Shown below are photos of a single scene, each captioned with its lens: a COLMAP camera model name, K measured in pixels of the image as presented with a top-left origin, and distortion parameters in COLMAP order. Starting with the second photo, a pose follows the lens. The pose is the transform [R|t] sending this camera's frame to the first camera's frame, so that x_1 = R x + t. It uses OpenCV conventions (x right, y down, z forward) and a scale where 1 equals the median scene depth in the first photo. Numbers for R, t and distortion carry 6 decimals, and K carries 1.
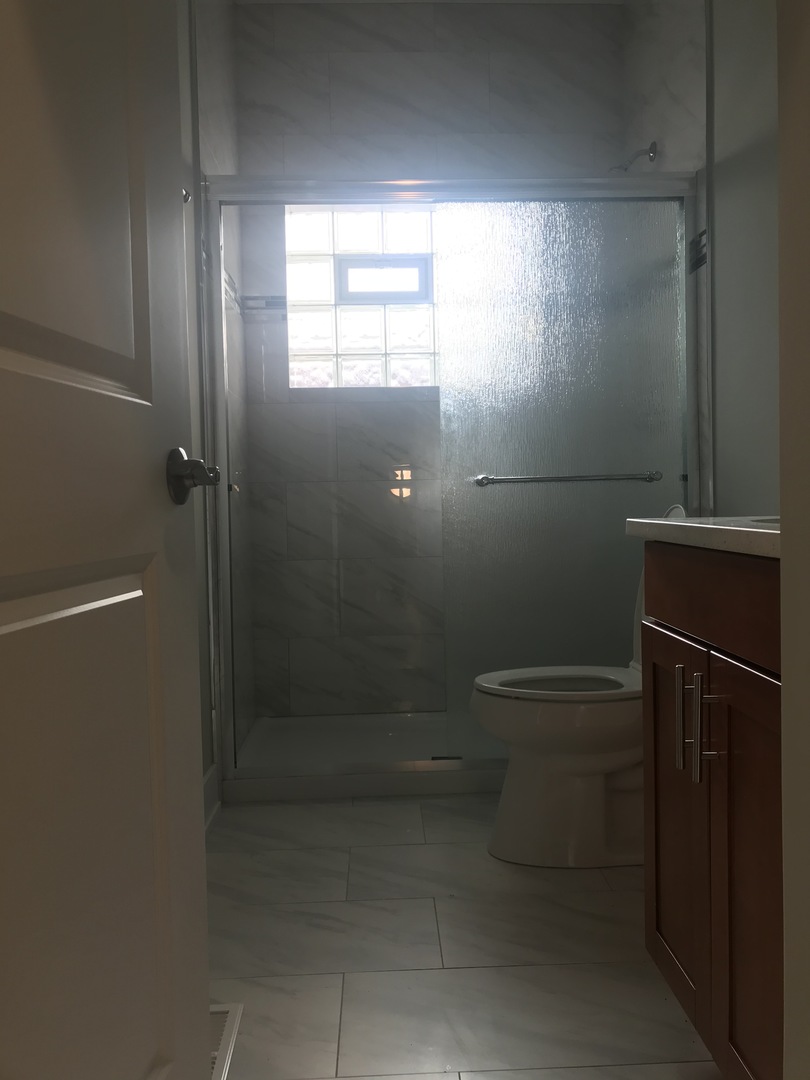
lens RADIAL K [[894.6, 0, 406.6], [0, 894.6, 538.9], [0, 0, 1]] dist [0.041024, -0.029657]
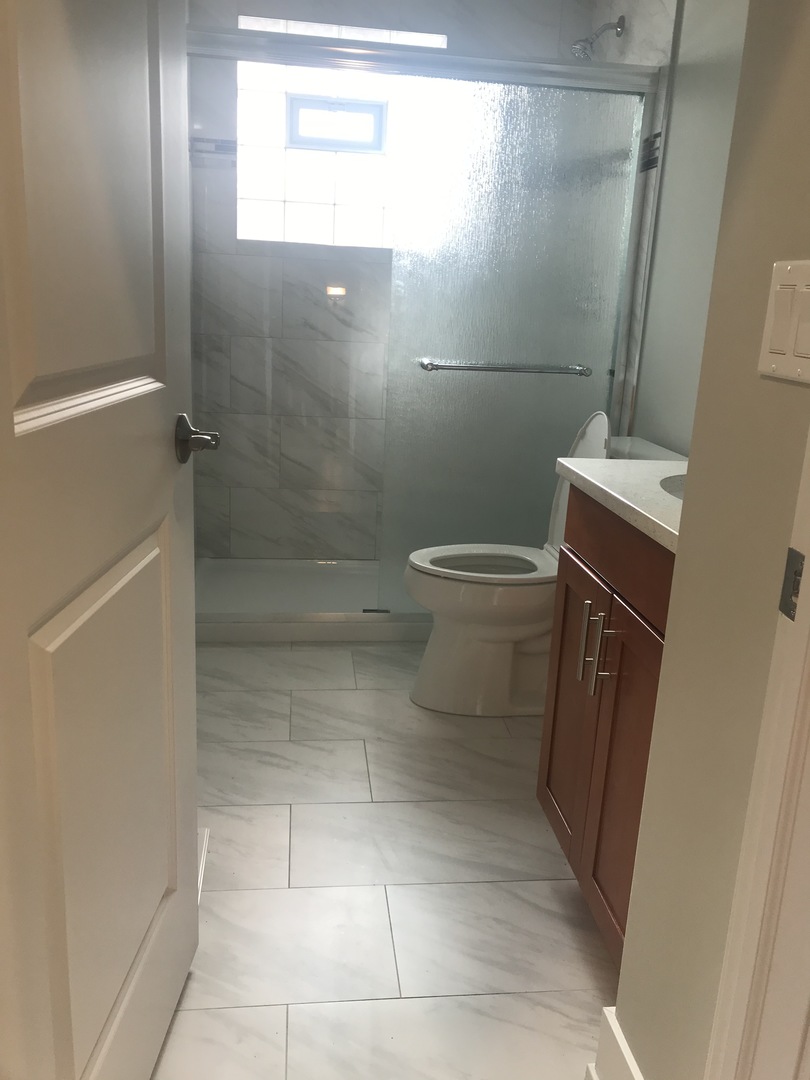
lens RADIAL K [[894.6, 0, 404.0], [0, 894.6, 539.5], [0, 0, 1]] dist [0.041024, -0.029657]
pose [[0.994111, 0.048850, 0.096729, -0.035423], [-0.069077, 0.973428, 0.218324, -0.096844], [-0.083494, -0.223720, 0.971071, -0.076638]]
